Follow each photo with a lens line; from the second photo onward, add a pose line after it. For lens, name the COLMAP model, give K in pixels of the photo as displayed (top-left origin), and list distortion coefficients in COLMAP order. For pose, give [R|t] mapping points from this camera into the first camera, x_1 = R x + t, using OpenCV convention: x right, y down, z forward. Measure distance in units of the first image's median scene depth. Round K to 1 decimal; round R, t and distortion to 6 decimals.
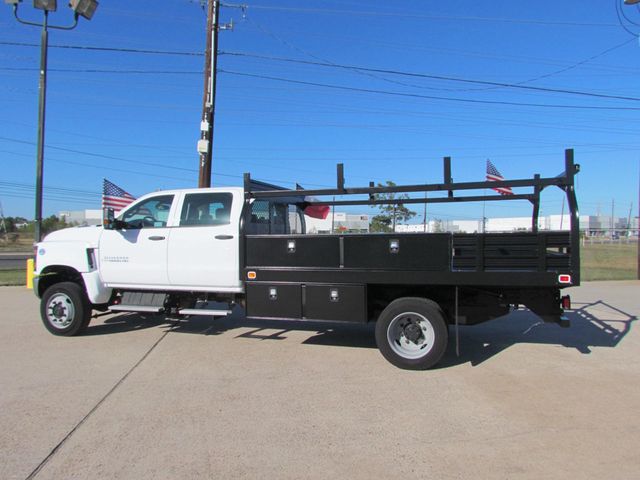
lens RADIAL K [[456.0, 0, 317.7], [0, 456.0, 241.4], [0, 0, 1]] dist [-0.012838, -0.011408]
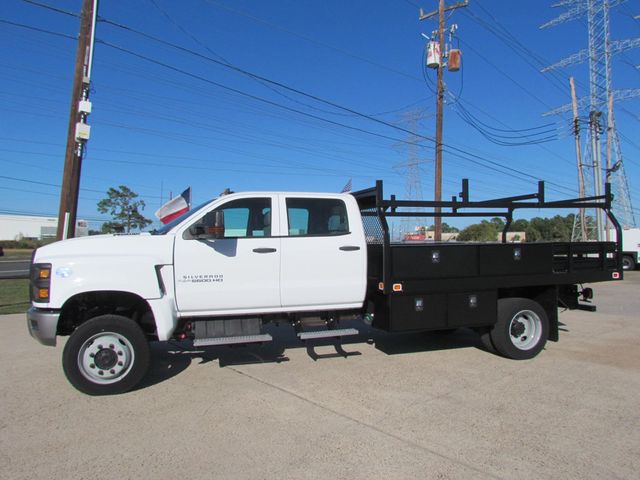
lens RADIAL K [[456.0, 0, 321.0], [0, 456.0, 232.2], [0, 0, 1]] dist [-0.012838, -0.011408]
pose [[0.816451, 0.014070, 0.577244, -0.711257], [0.008522, 0.999301, -0.036410, -0.007685], [-0.577352, 0.034646, 0.815760, 0.260645]]
